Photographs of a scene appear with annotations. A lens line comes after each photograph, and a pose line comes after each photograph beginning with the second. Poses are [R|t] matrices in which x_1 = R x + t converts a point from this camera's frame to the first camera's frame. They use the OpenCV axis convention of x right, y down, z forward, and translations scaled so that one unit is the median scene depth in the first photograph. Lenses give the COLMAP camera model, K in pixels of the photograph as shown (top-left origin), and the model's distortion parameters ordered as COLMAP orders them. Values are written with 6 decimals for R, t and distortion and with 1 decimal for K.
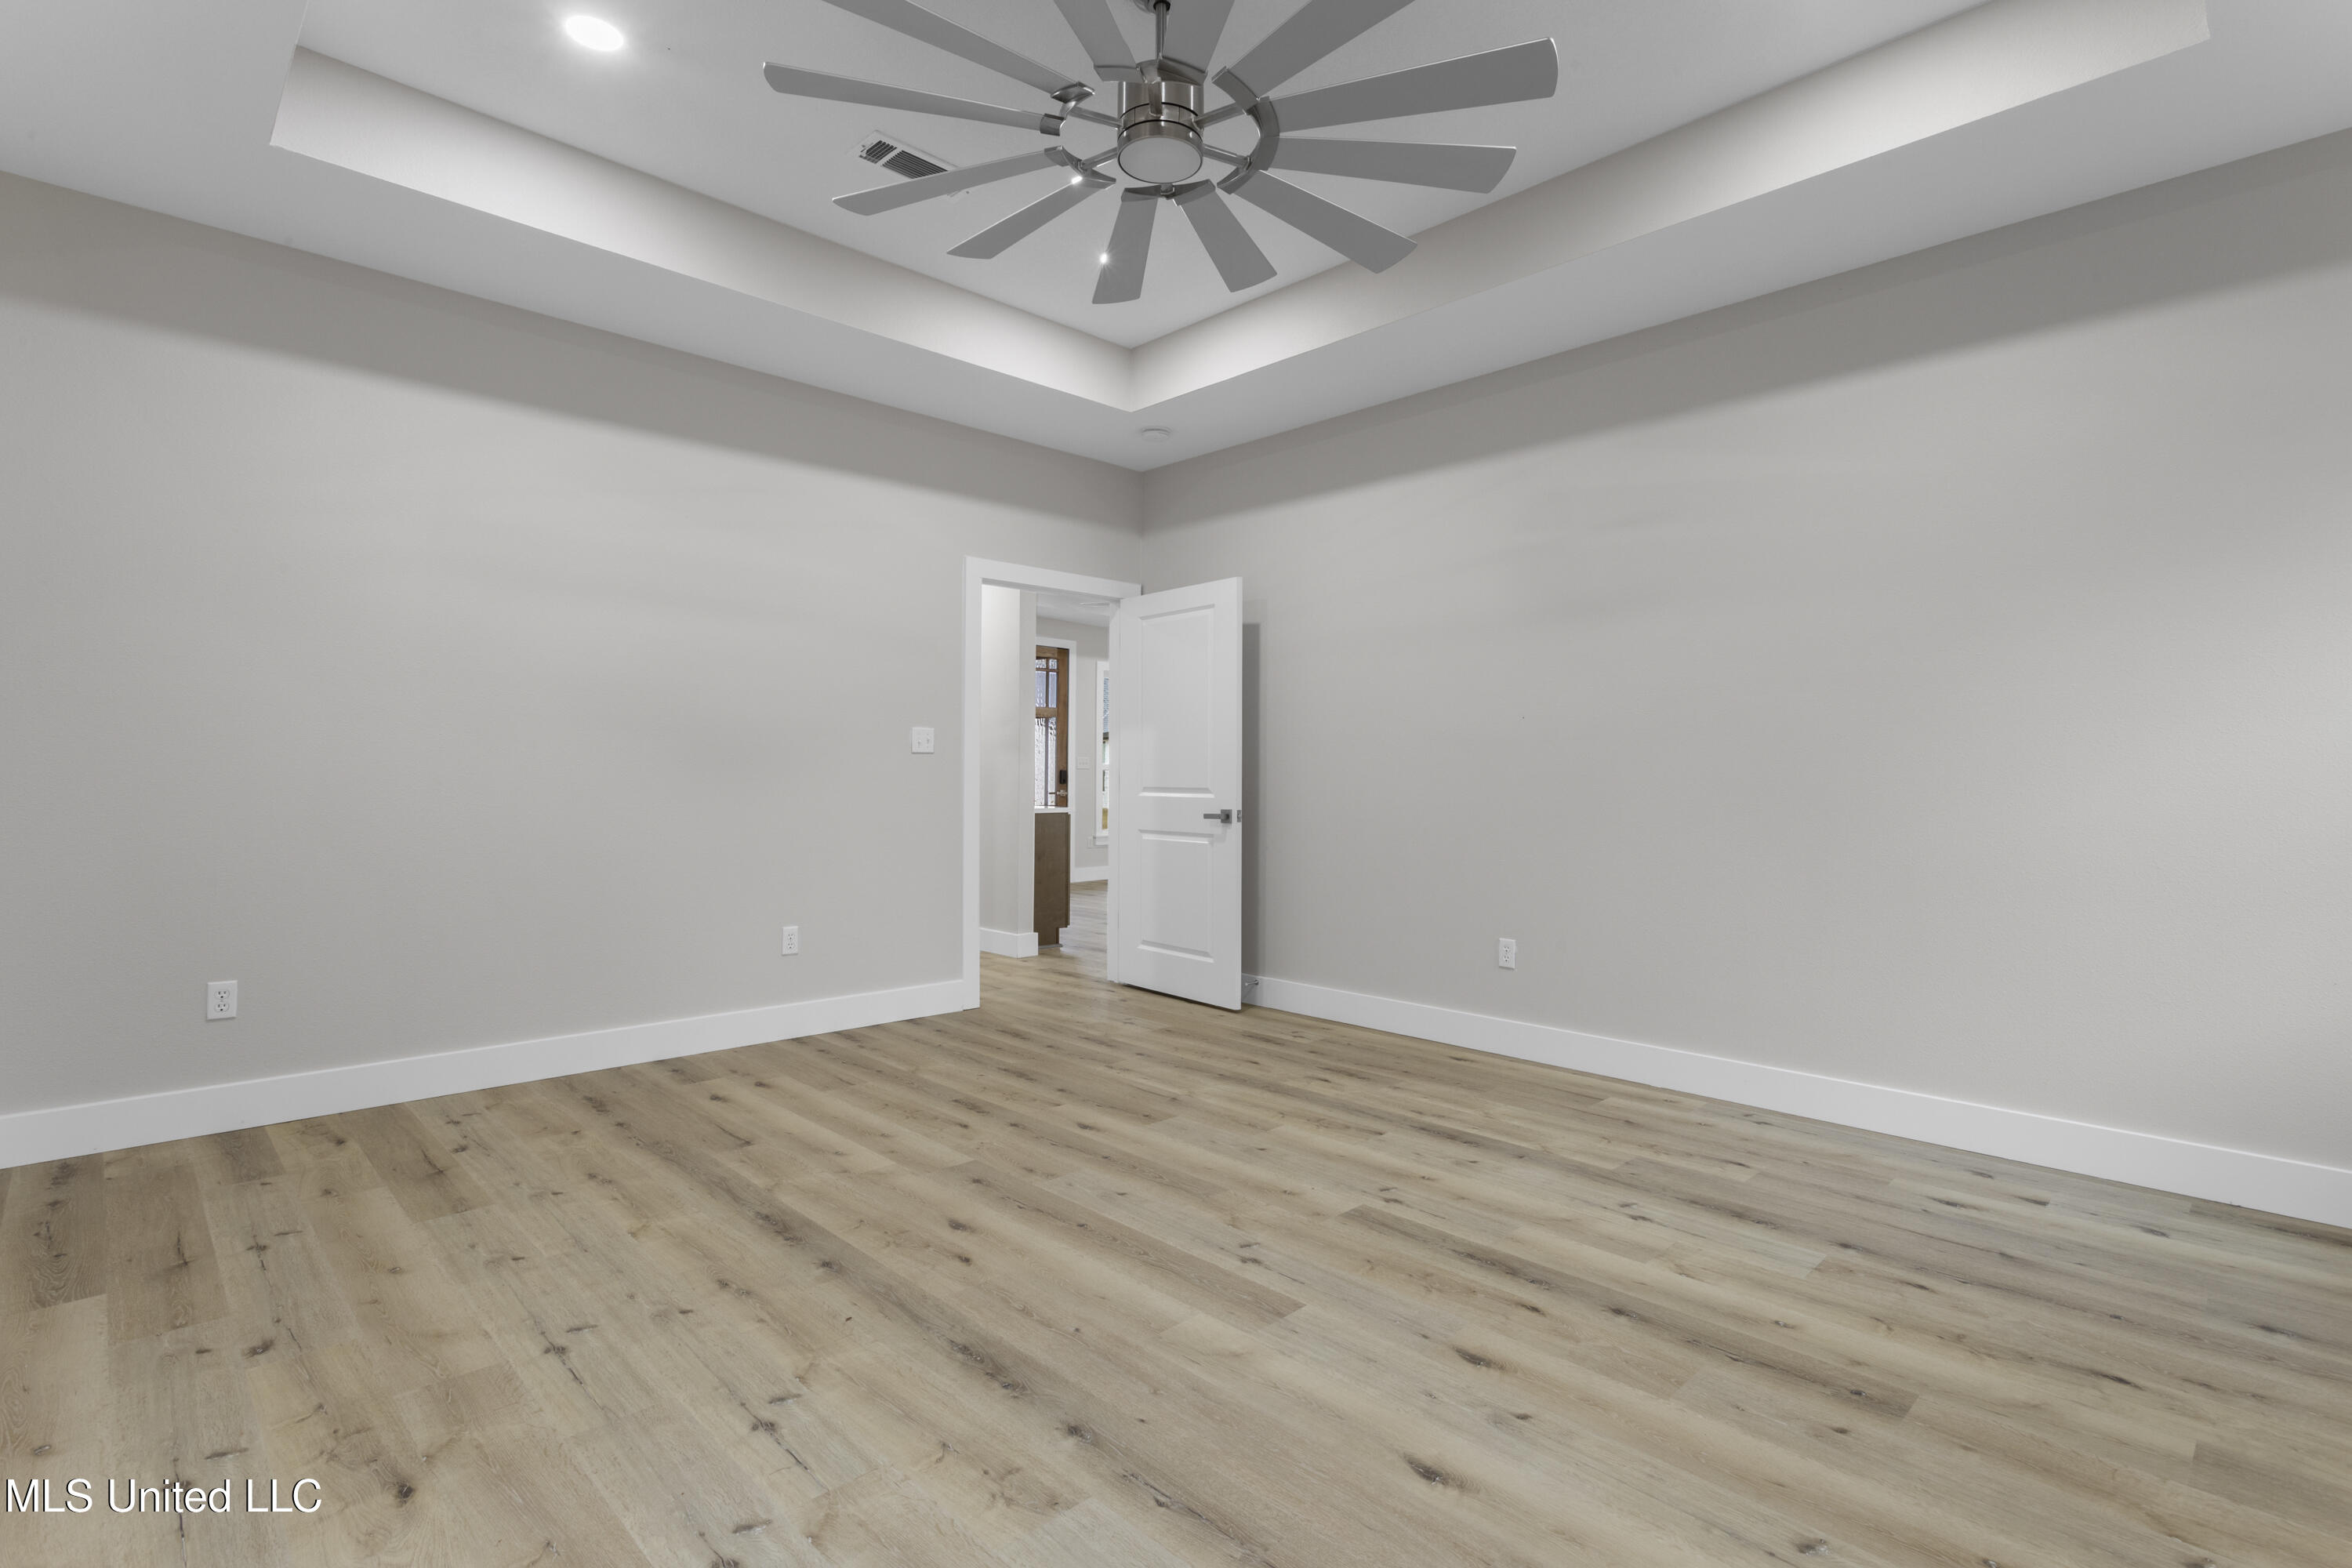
lens RADIAL K [[1128.8, 0, 1163.4], [0, 1128.8, 796.3], [0, 0, 1]] dist [0.000103, 0.001391]
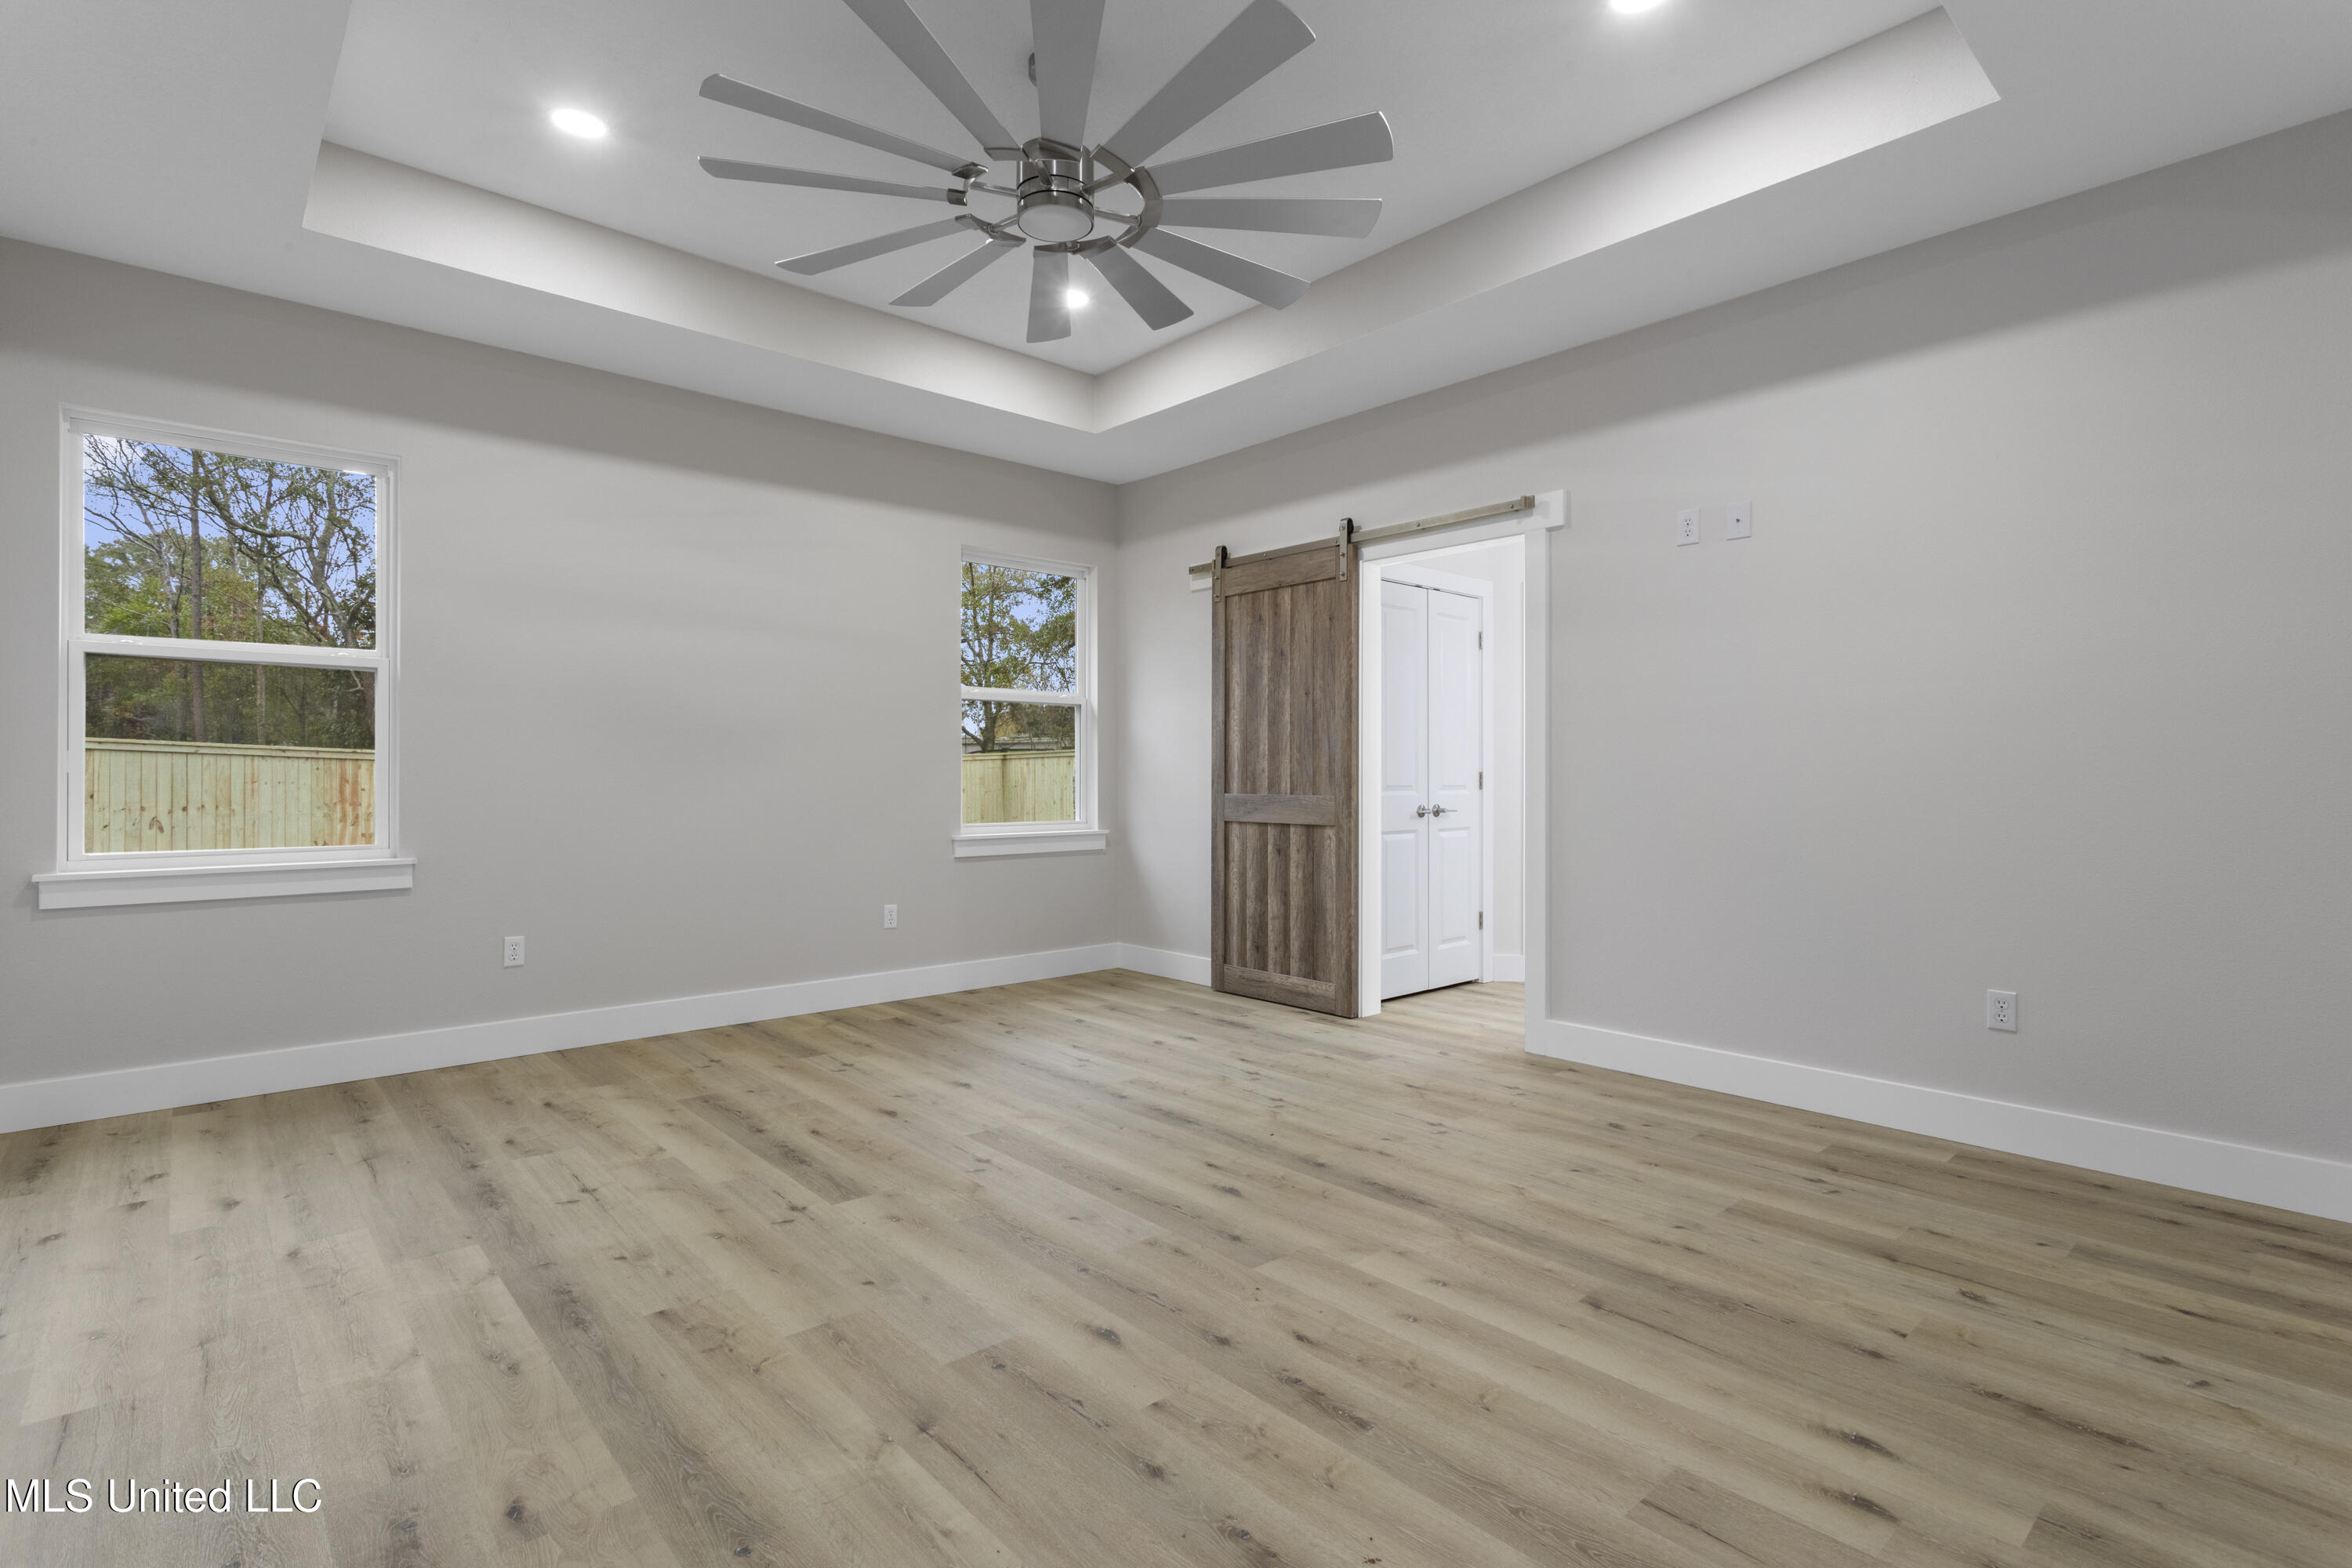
lens RADIAL K [[1121.3, 0, 1173.7], [0, 1121.3, 753.2], [0, 0, 1]] dist [-0.000028, 0.000043]
pose [[-0.999495, -0.006670, 0.031060, -0.151735], [-0.006823, 0.999965, -0.004828, -0.032379], [-0.031027, -0.005037, -0.999506, 2.004380]]
